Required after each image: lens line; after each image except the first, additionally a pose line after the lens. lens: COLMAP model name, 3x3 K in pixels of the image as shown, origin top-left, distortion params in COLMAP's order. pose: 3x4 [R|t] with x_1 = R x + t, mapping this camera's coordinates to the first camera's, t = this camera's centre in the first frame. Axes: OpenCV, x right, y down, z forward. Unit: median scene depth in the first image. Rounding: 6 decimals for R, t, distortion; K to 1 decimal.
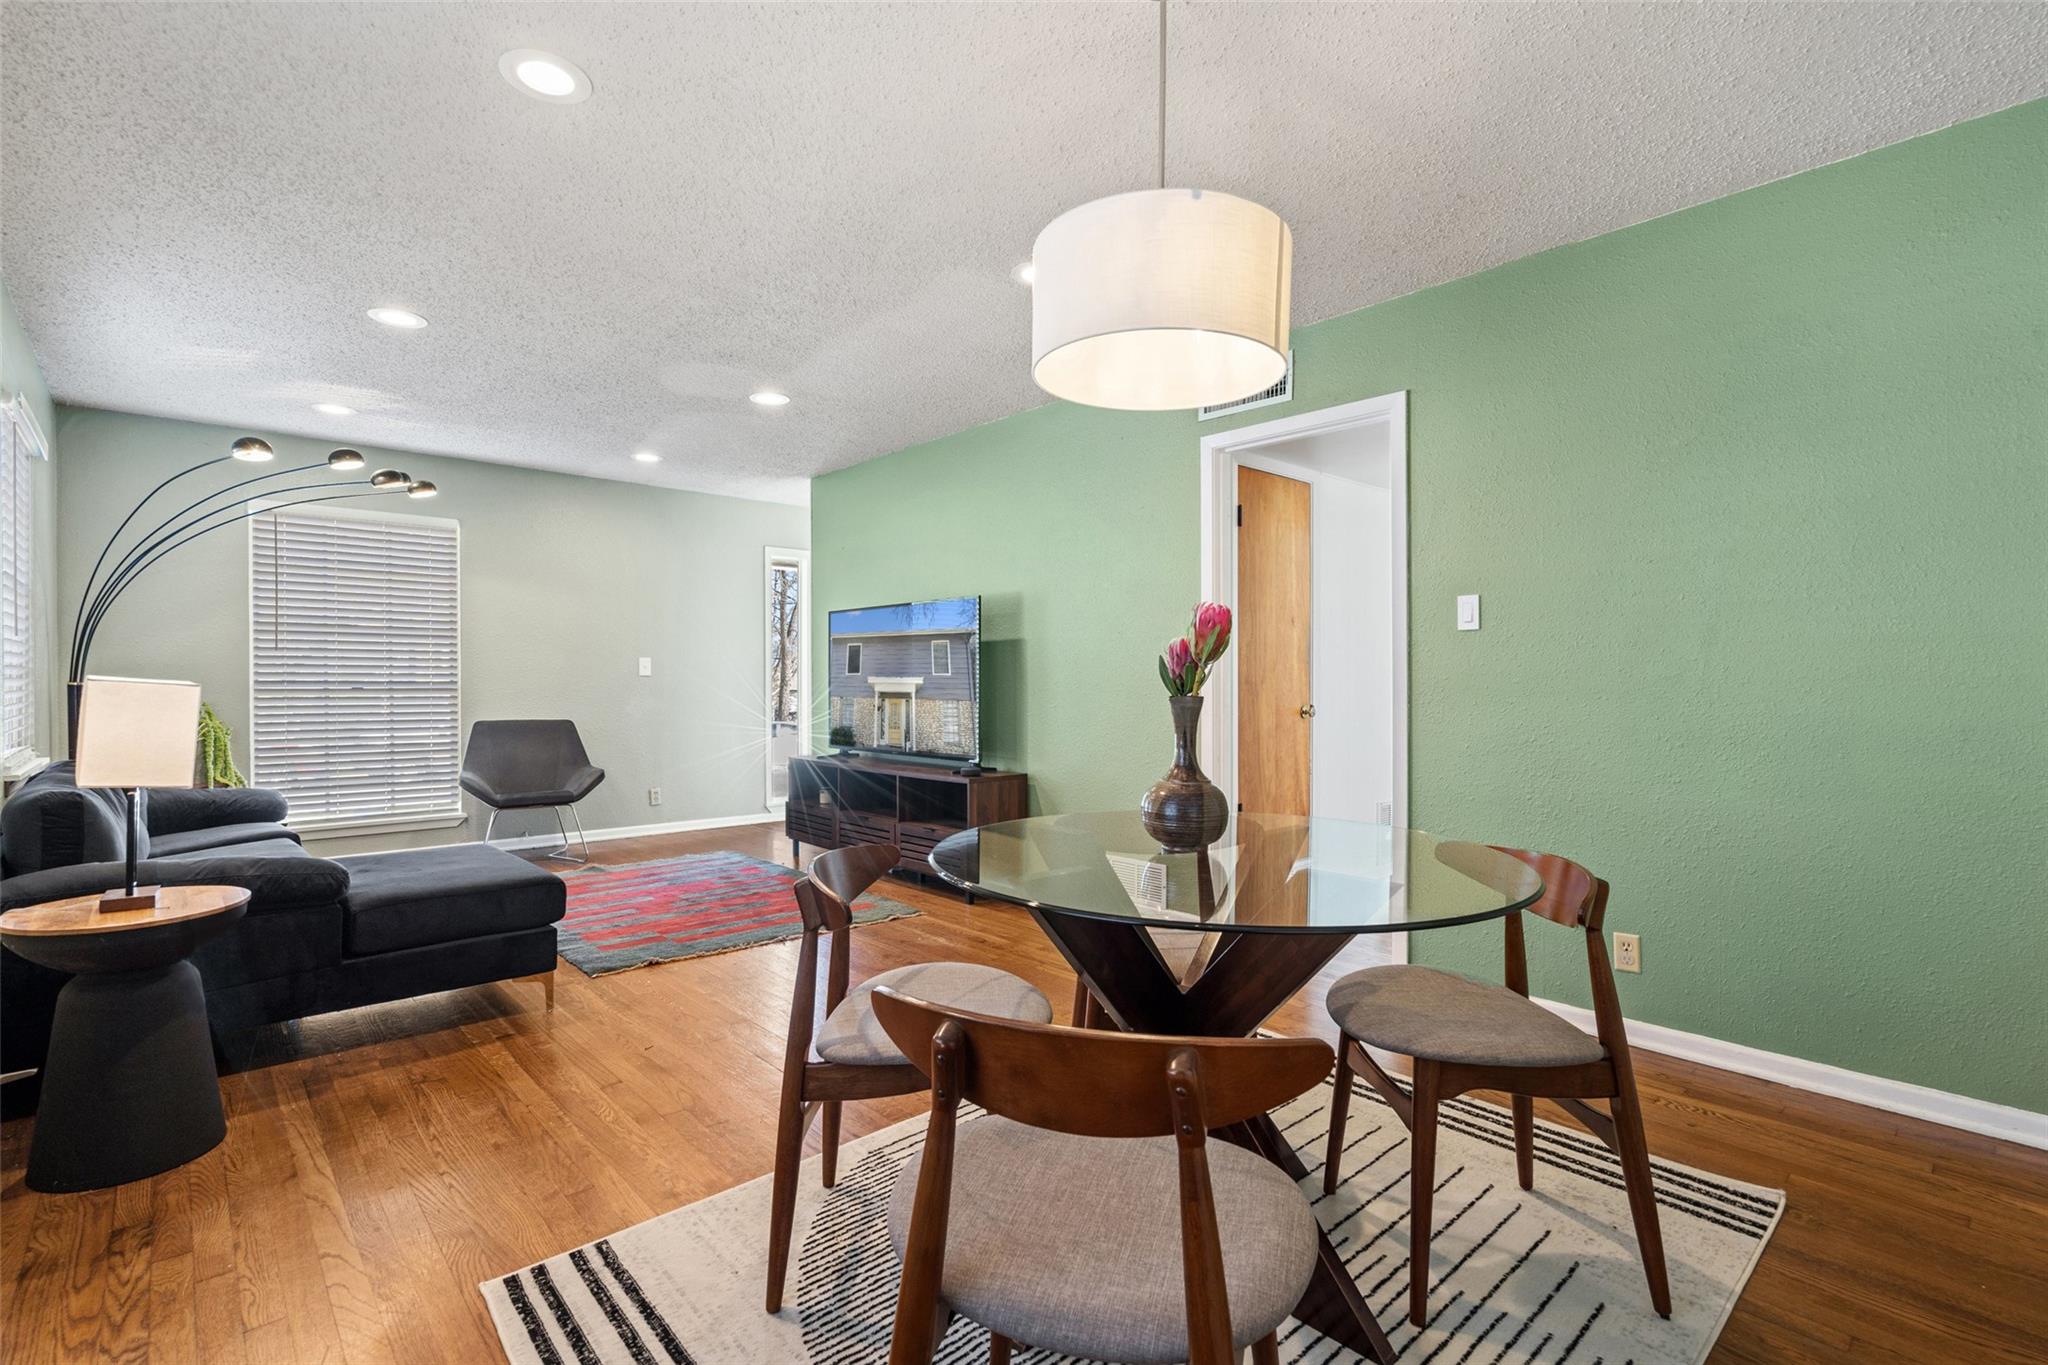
lens RADIAL K [[944.0, 0, 1011.0], [0, 944.0, 682.9], [0, 0, 1]] dist [-0.006839, 0.003243]
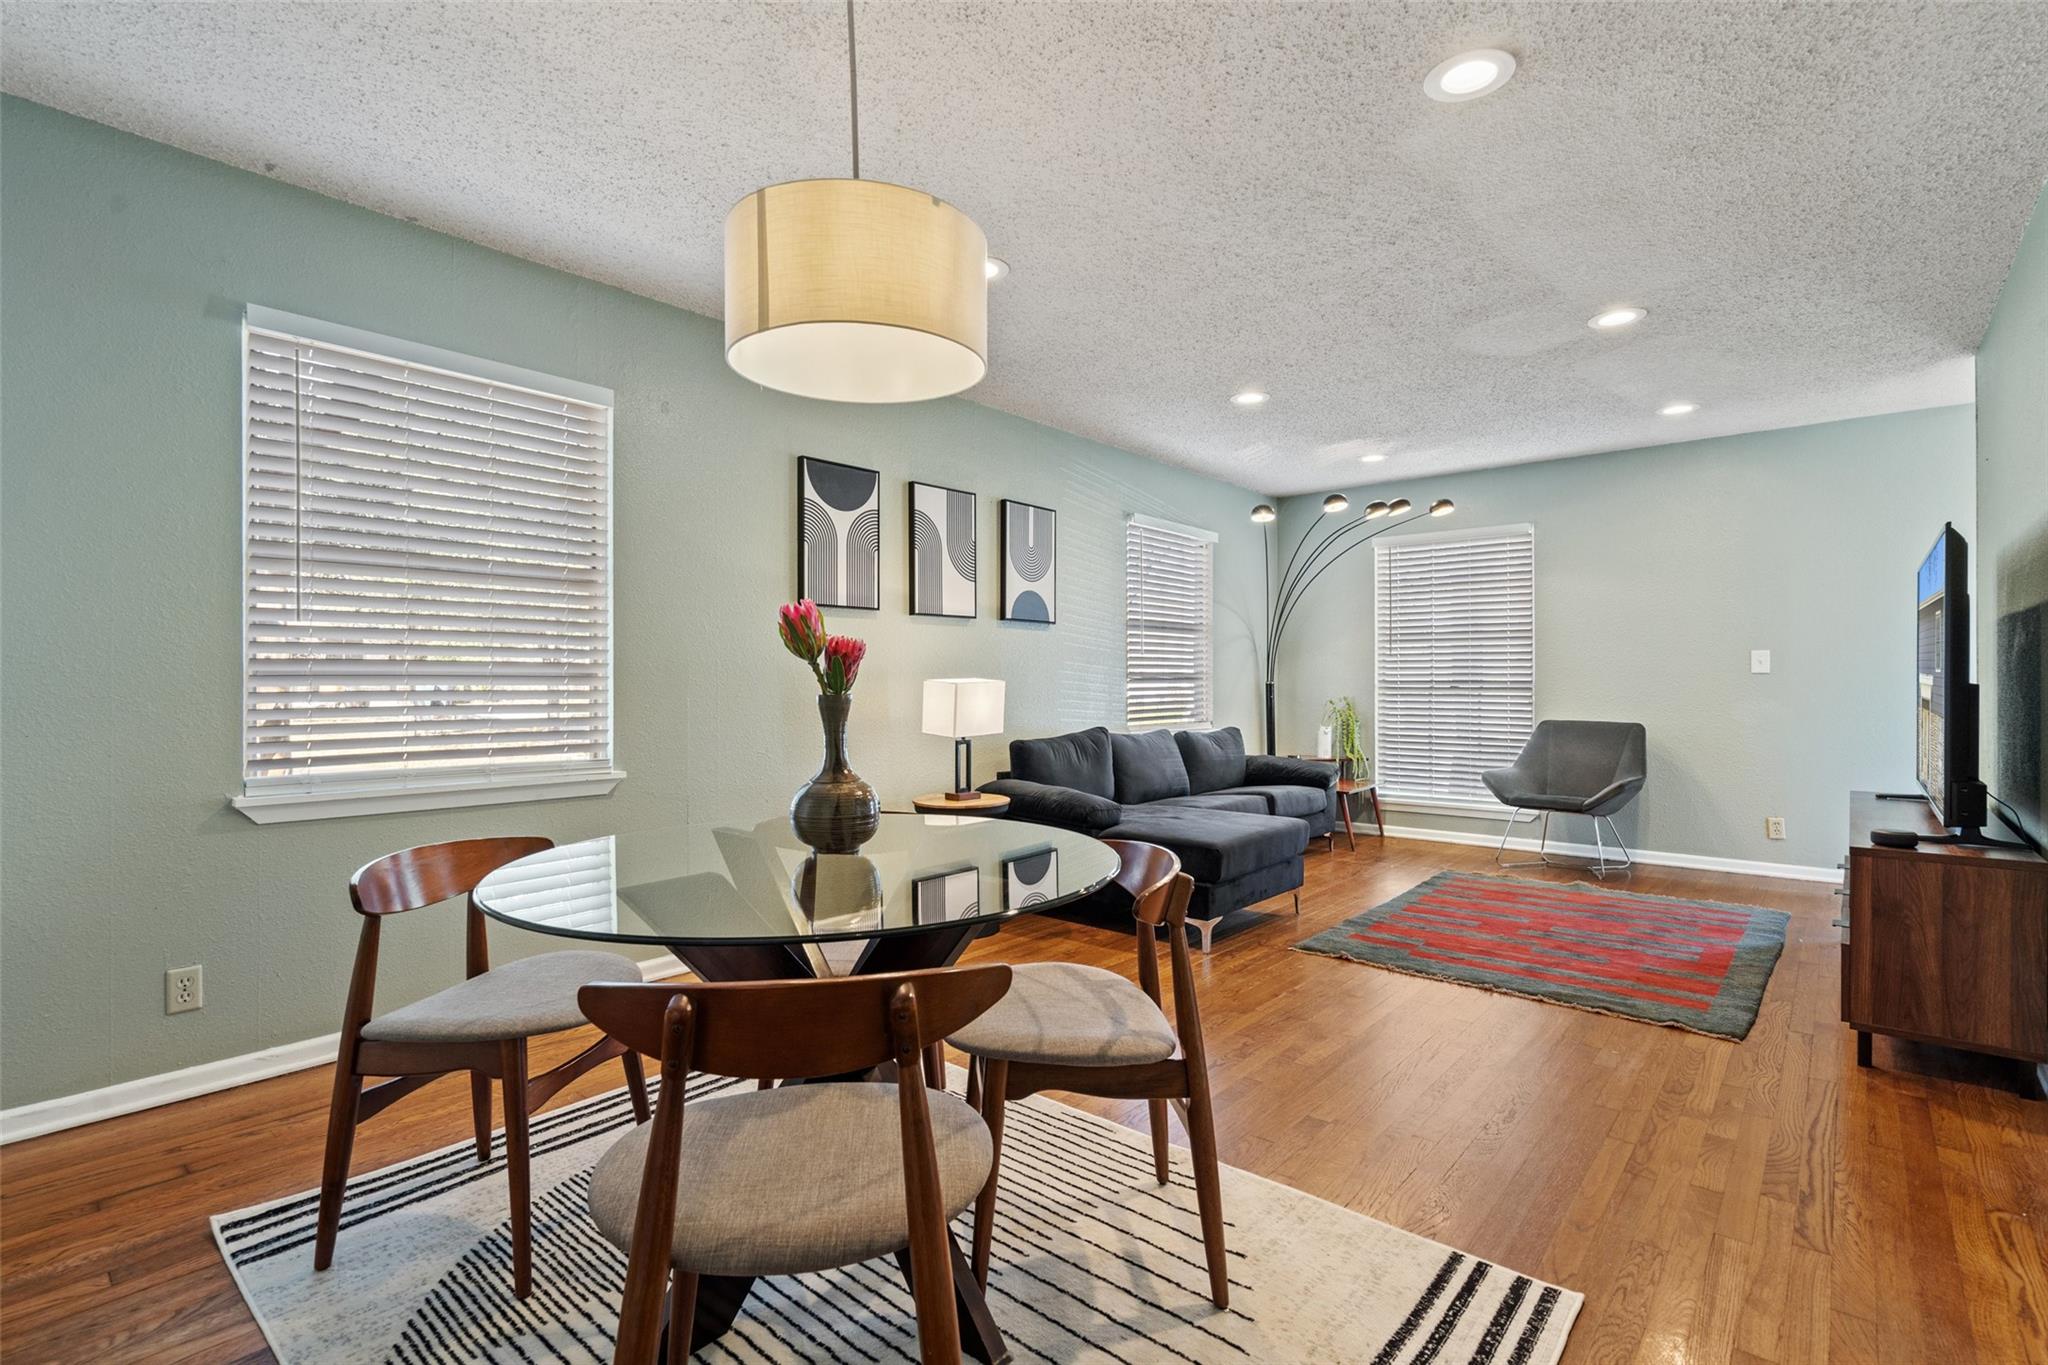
lens RADIAL K [[944.0, 0, 1028.5], [0, 944.0, 685.9], [0, 0, 1]] dist [-0.006839, 0.003243]
pose [[0.129094, 0.004062, -0.991624, 0.506024], [0.000537, 0.999991, 0.004166, -0.000402], [0.991632, -0.001070, 0.129091, 0.460940]]
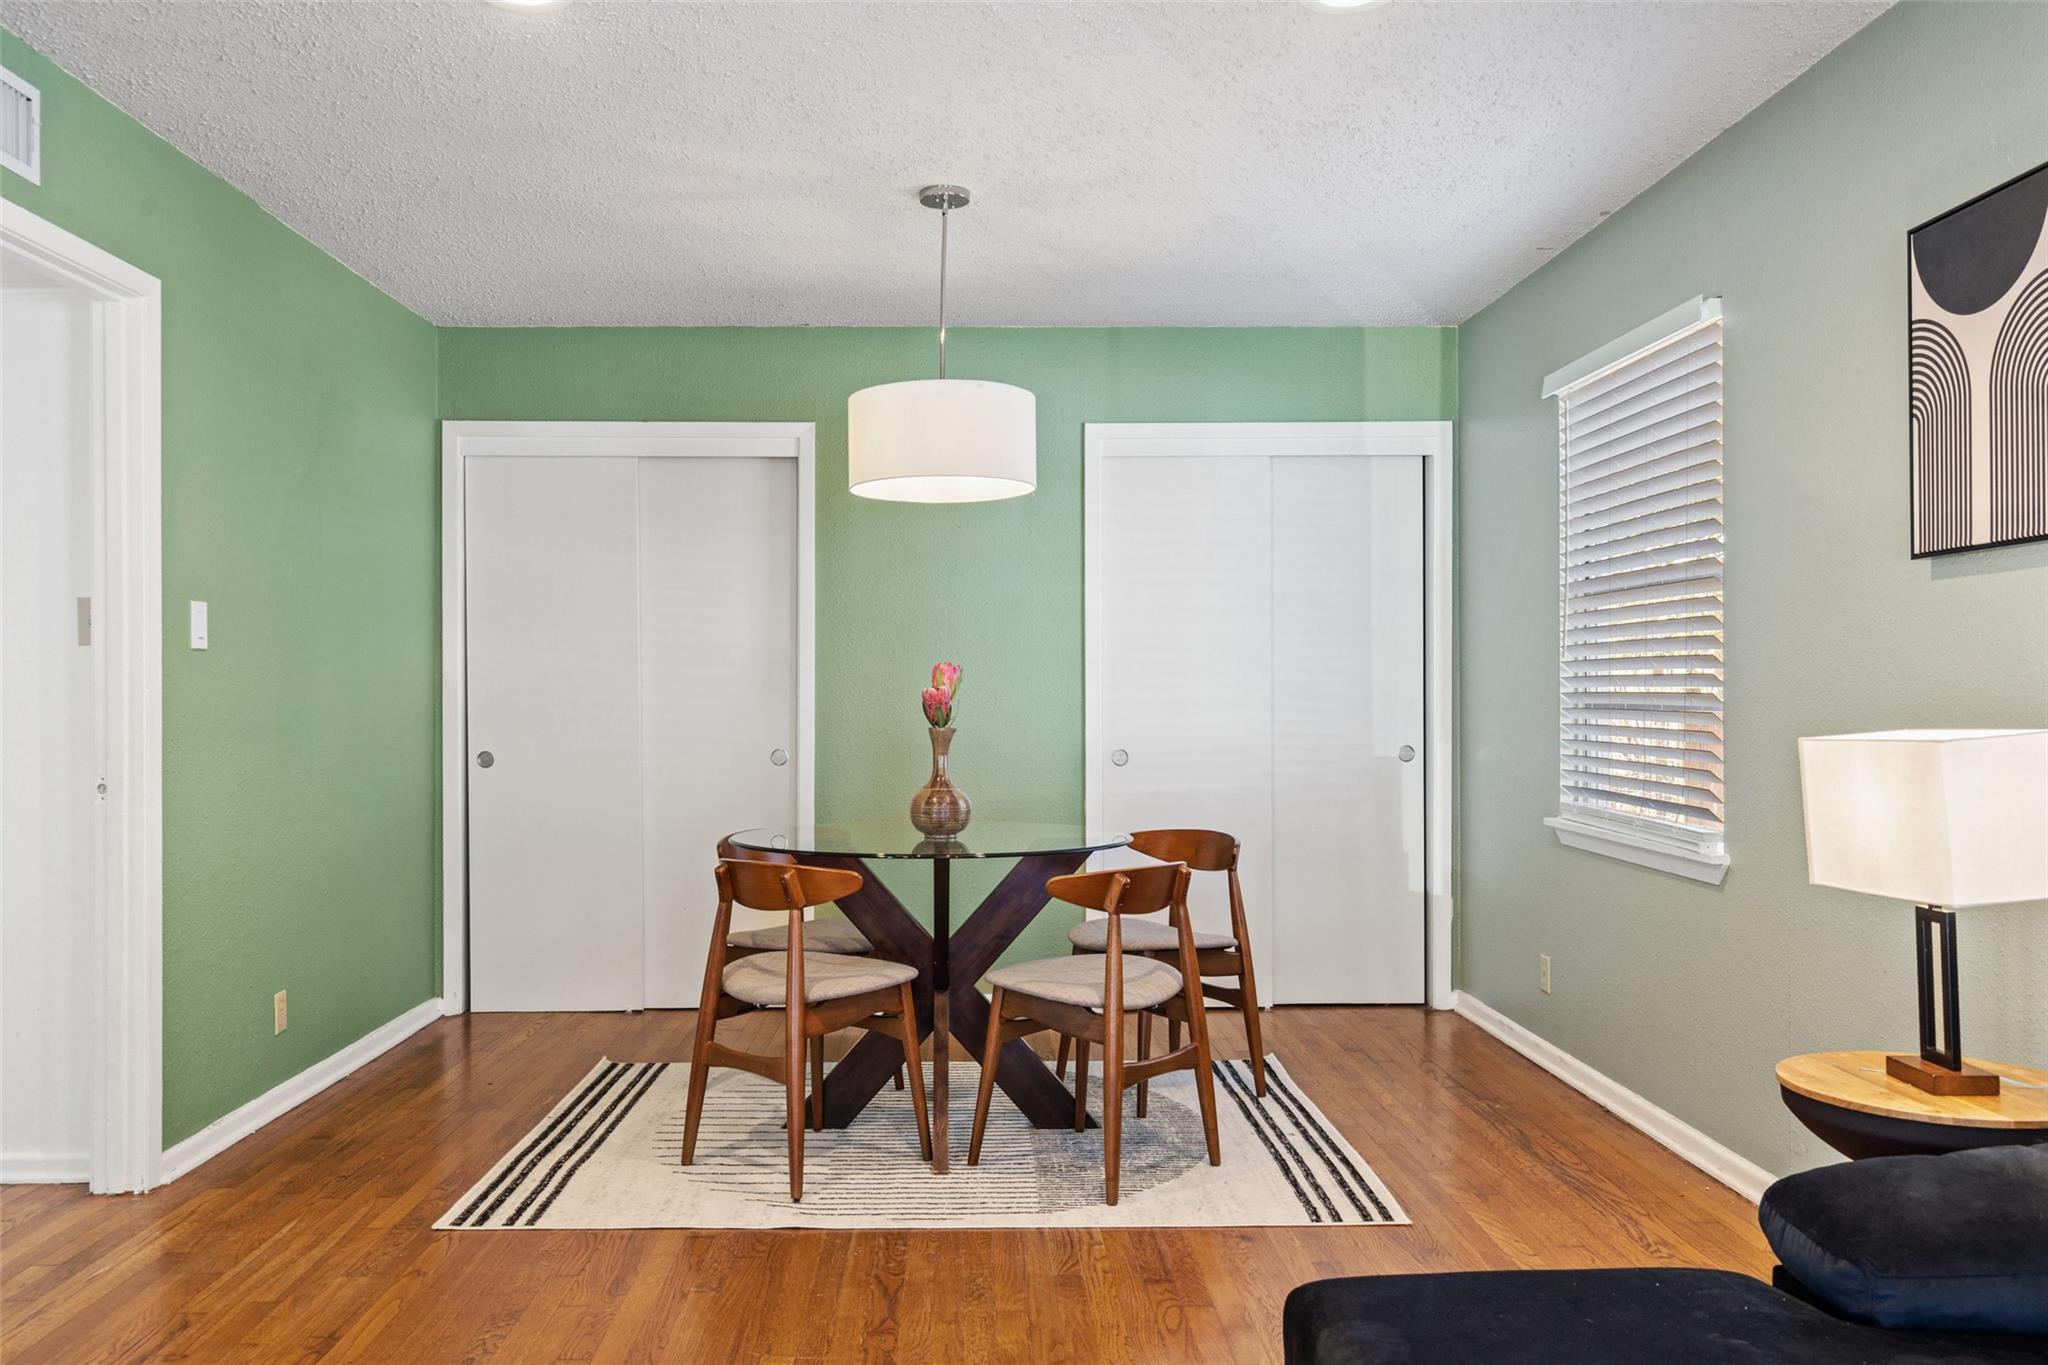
lens RADIAL K [[1562.4, 0, 990.4], [0, 1562.4, 686.5], [0, 0, 1]] dist [0.001942, 0.001675]
pose [[-0.754465, 0.005957, 0.656313, -0.599001], [0.004938, 0.999982, -0.003399, -0.019758], [-0.656321, 0.000677, -0.754481, 1.159641]]
